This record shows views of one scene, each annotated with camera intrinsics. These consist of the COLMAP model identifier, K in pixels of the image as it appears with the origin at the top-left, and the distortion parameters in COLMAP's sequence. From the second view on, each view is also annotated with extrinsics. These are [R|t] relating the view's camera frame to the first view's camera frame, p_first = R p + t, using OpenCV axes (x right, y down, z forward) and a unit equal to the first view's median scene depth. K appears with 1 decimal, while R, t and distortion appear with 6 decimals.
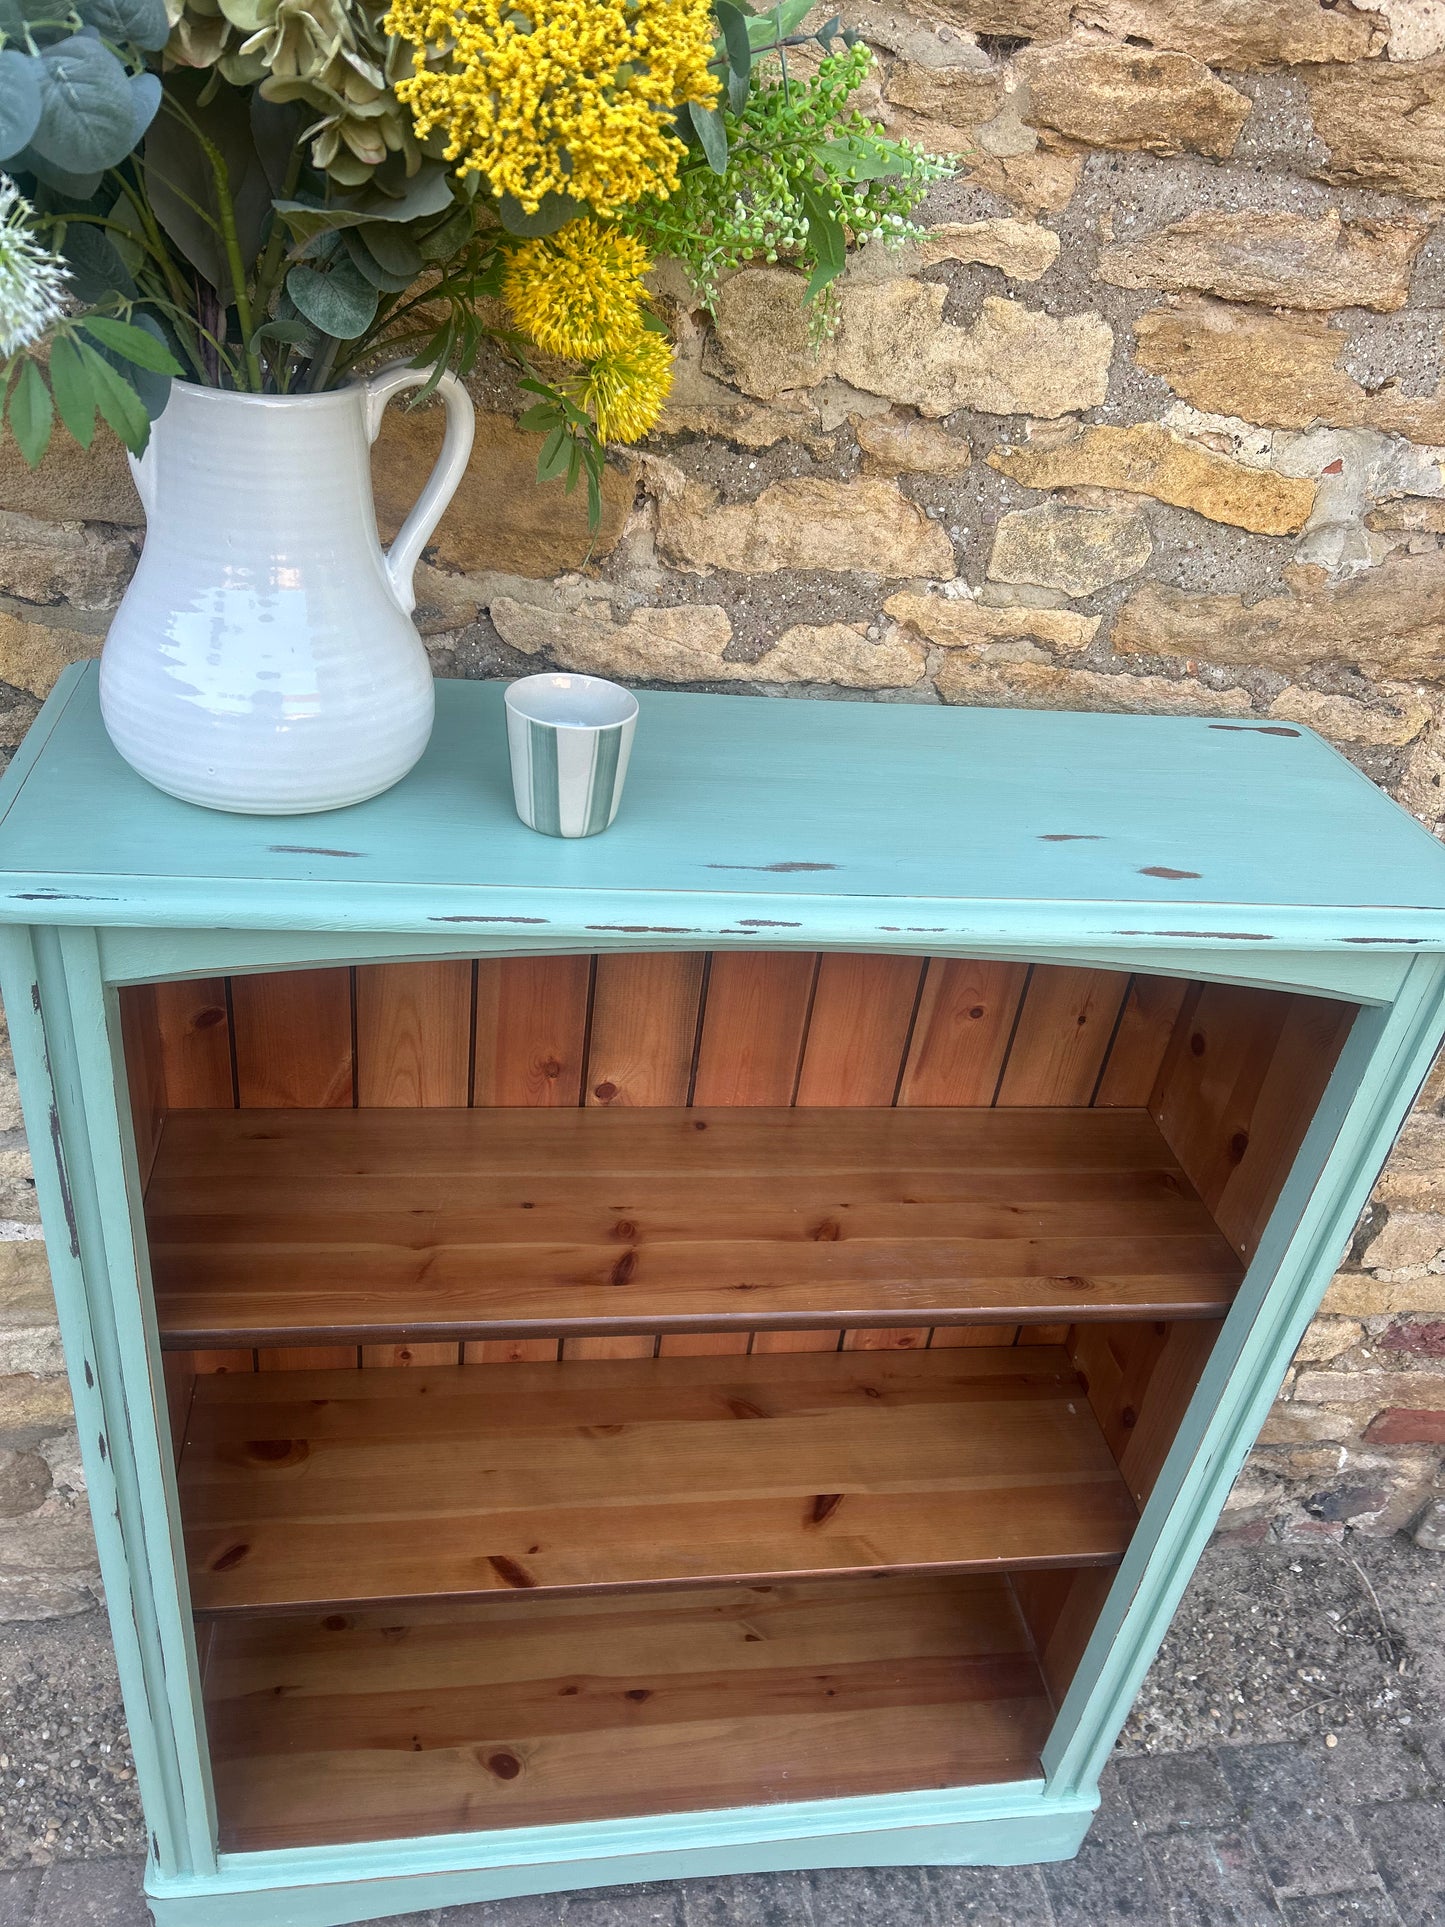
lens RADIAL K [[1444.4, 0, 718.1], [0, 1444.4, 958.9], [0, 0, 1]] dist [0.046863, -0.052216]
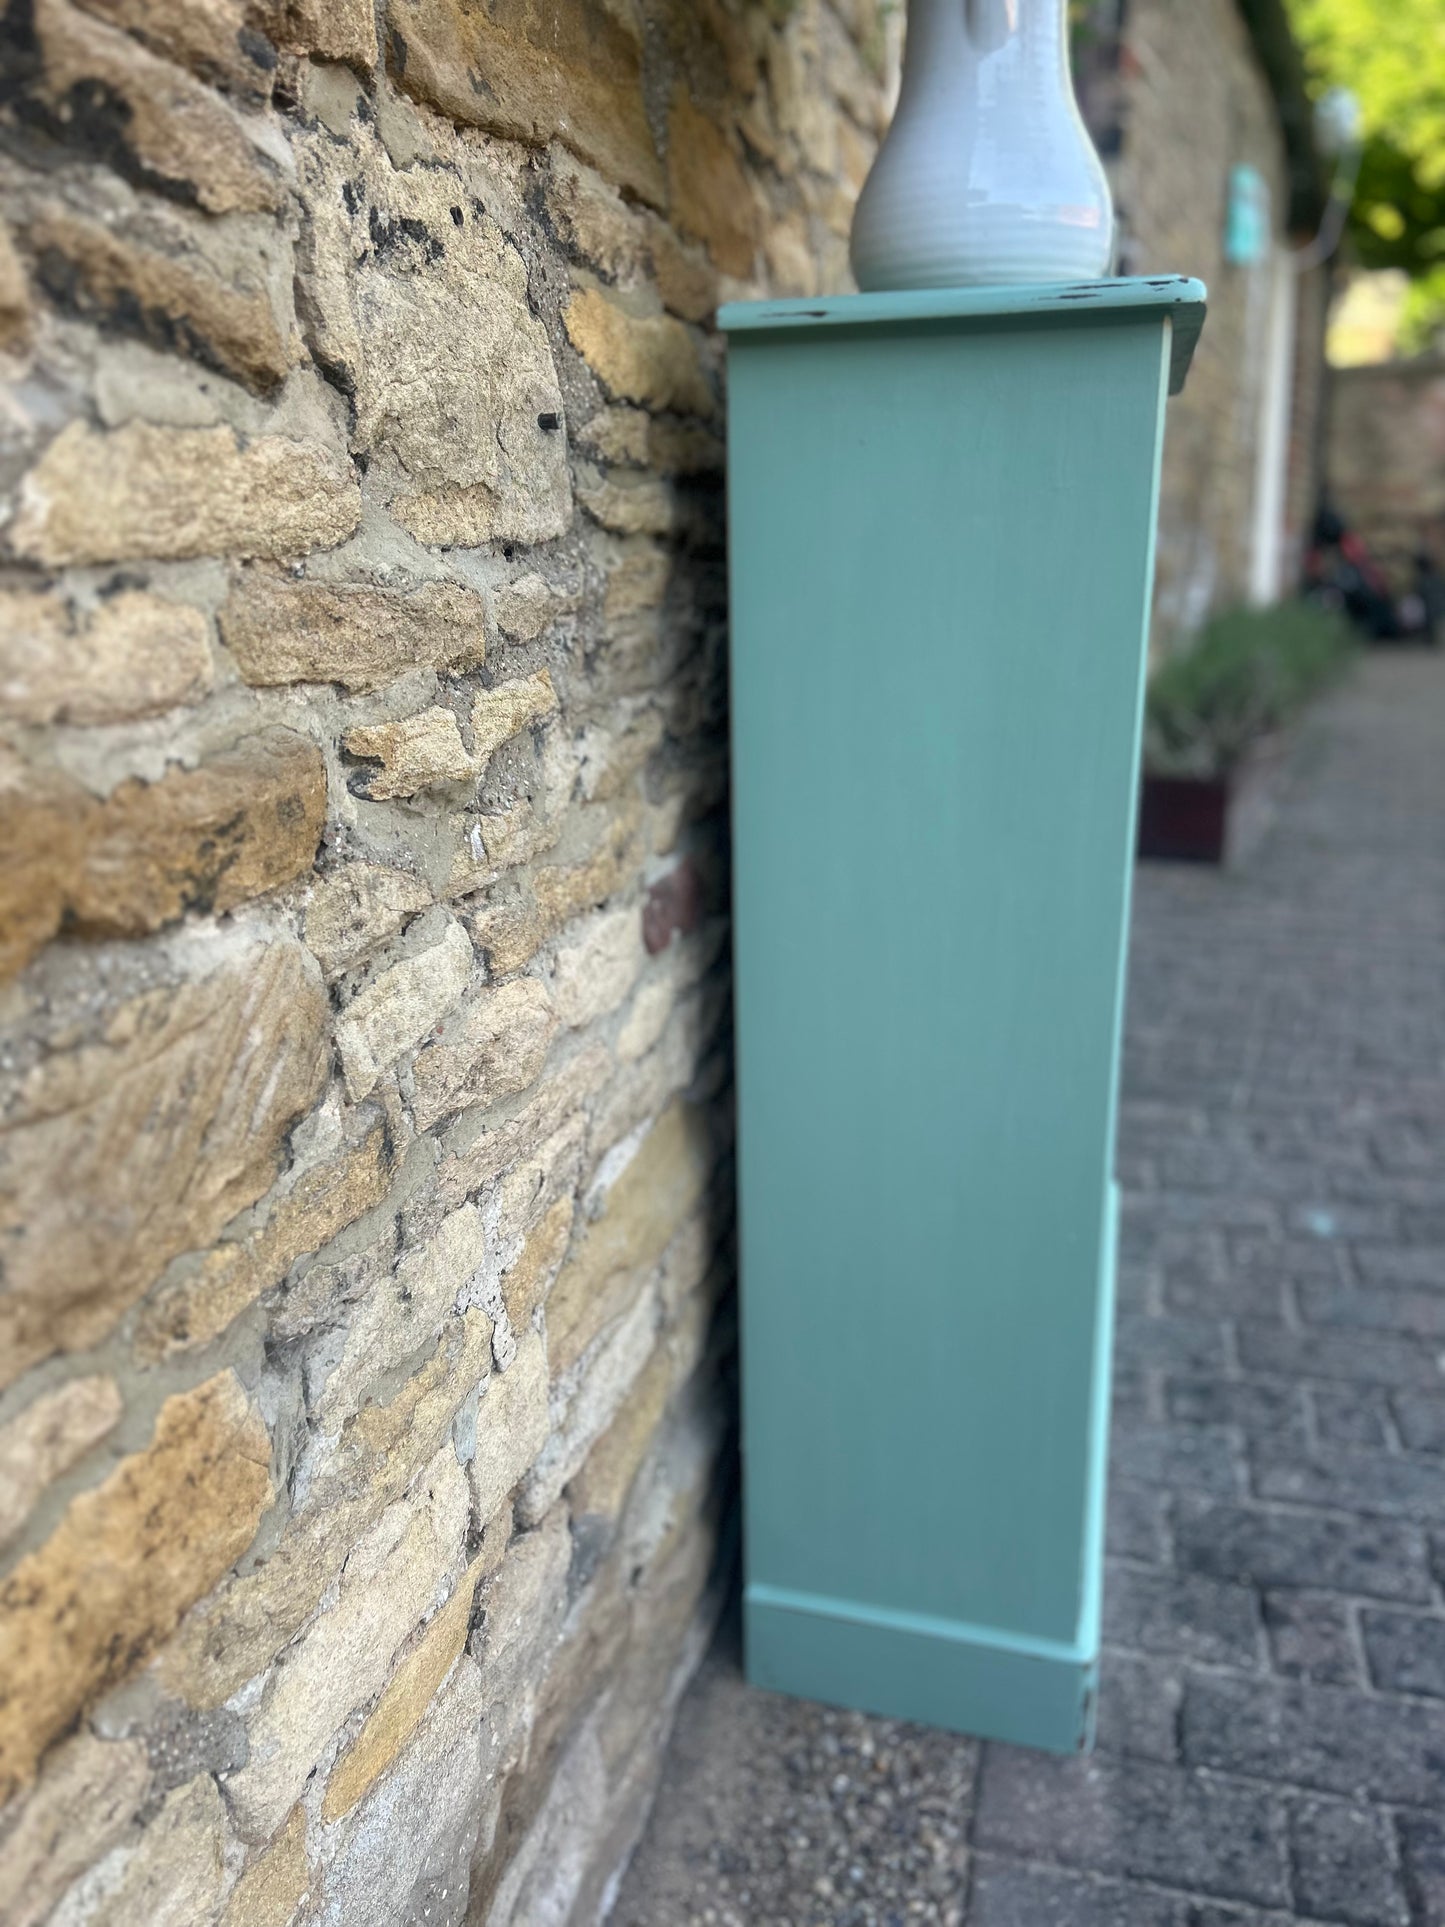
lens RADIAL K [[1444.4, 0, 714.9], [0, 1444.4, 969.4], [0, 0, 1]] dist [0.046863, -0.052216]
pose [[0.408506, -0.394314, 0.823189, -1.239290], [0.548952, 0.826670, 0.123565, 0.036342], [-0.729229, 0.401414, 0.554159, 0.554179]]
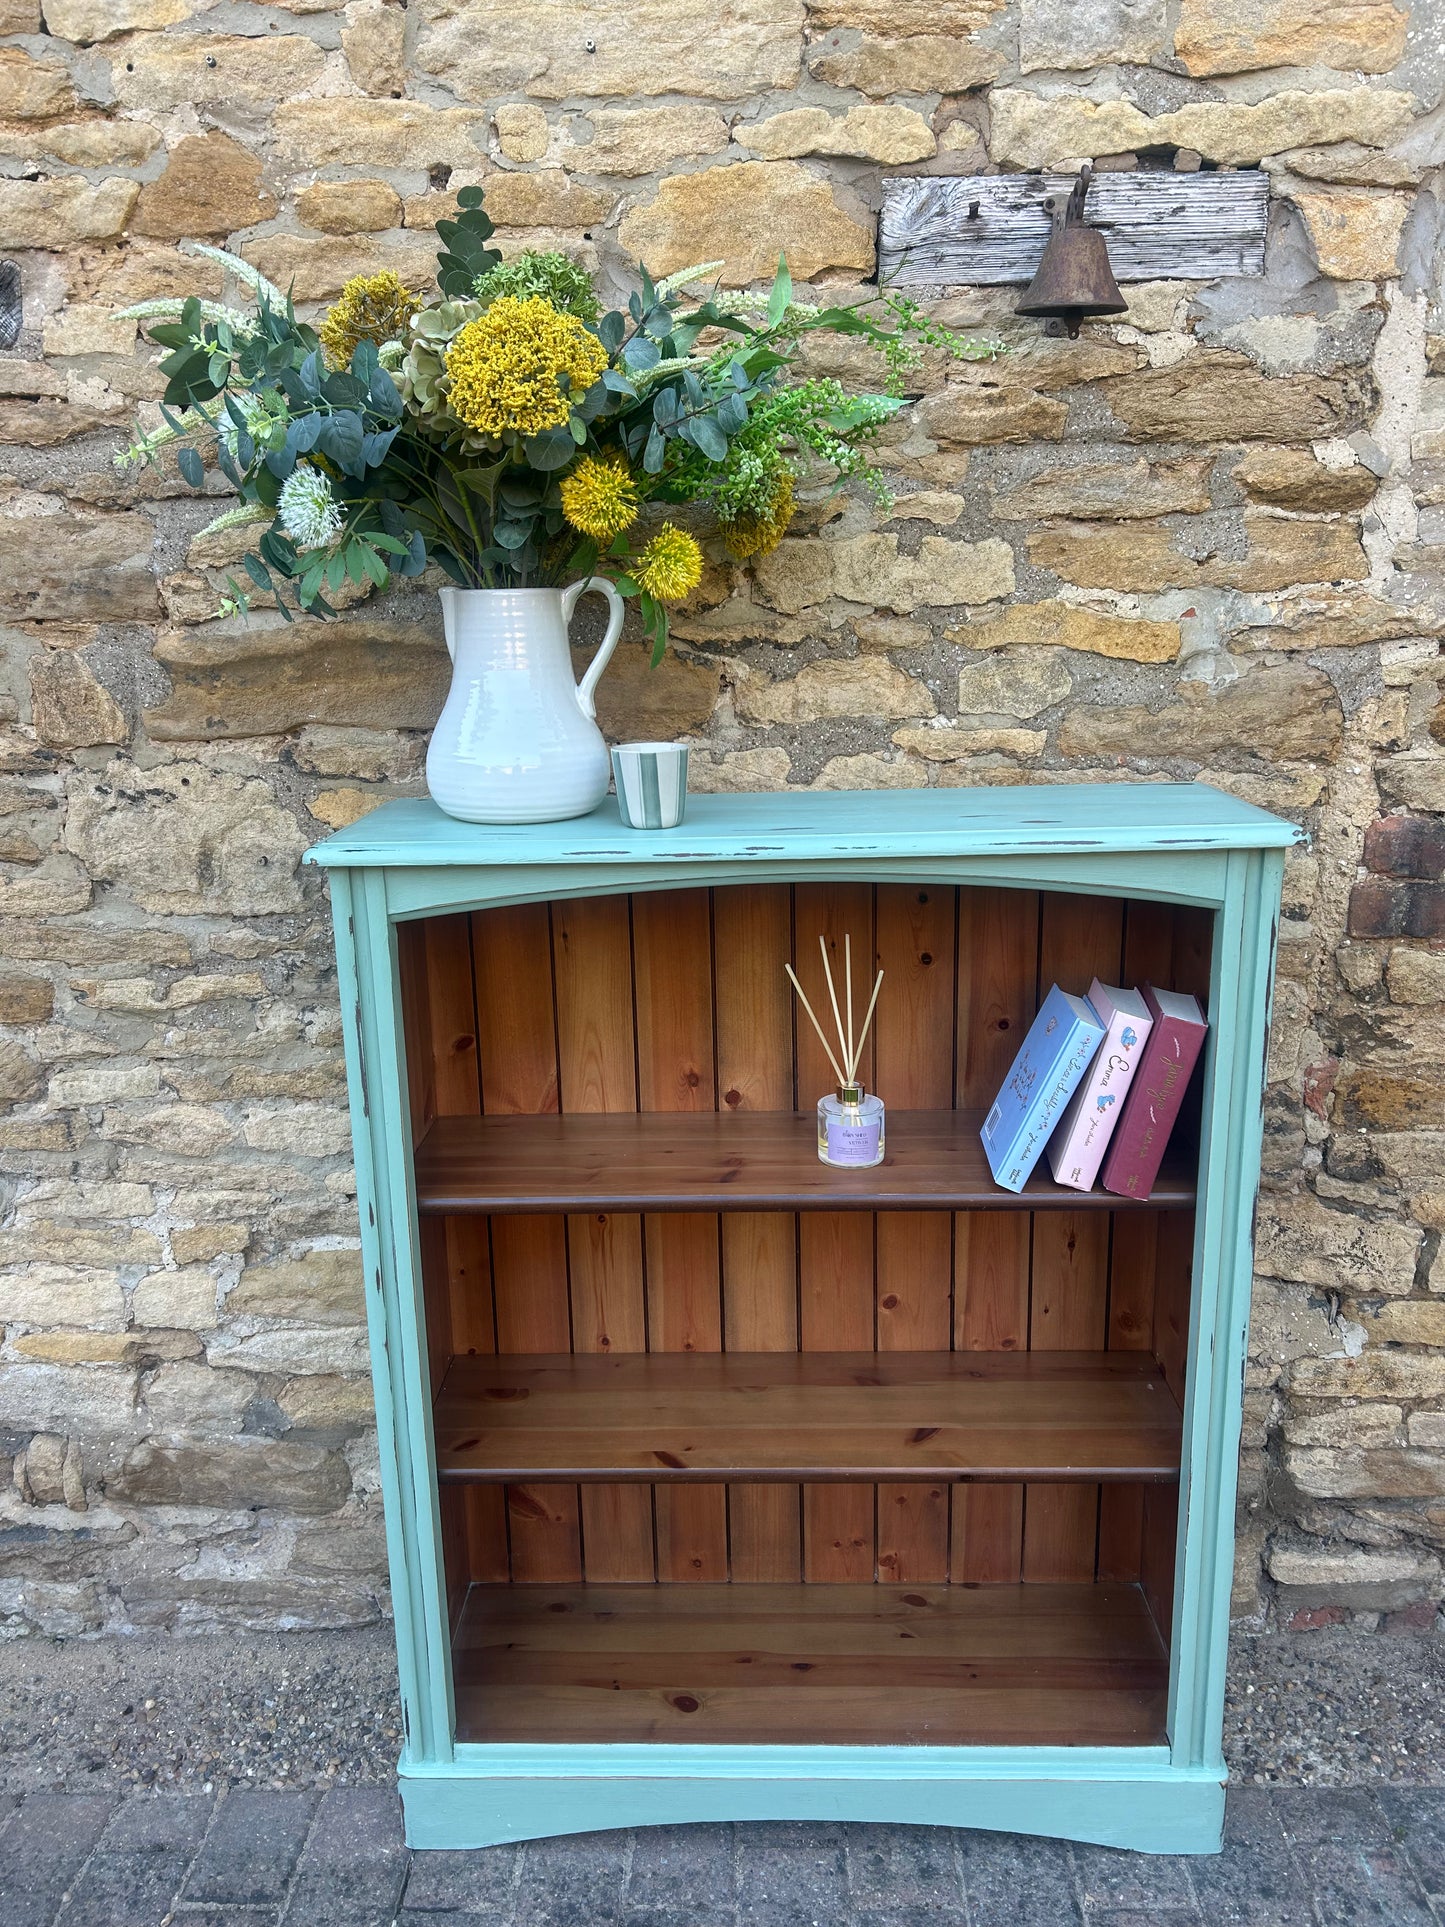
lens RADIAL K [[1444.4, 0, 712.4], [0, 1444.4, 953.9], [0, 0, 1]] dist [0.046863, -0.052216]
pose [[0.973853, -0.092263, -0.207599, 0.221235], [0.020895, 0.946322, -0.322549, 0.443464], [0.226215, 0.309778, 0.923507, -0.353701]]
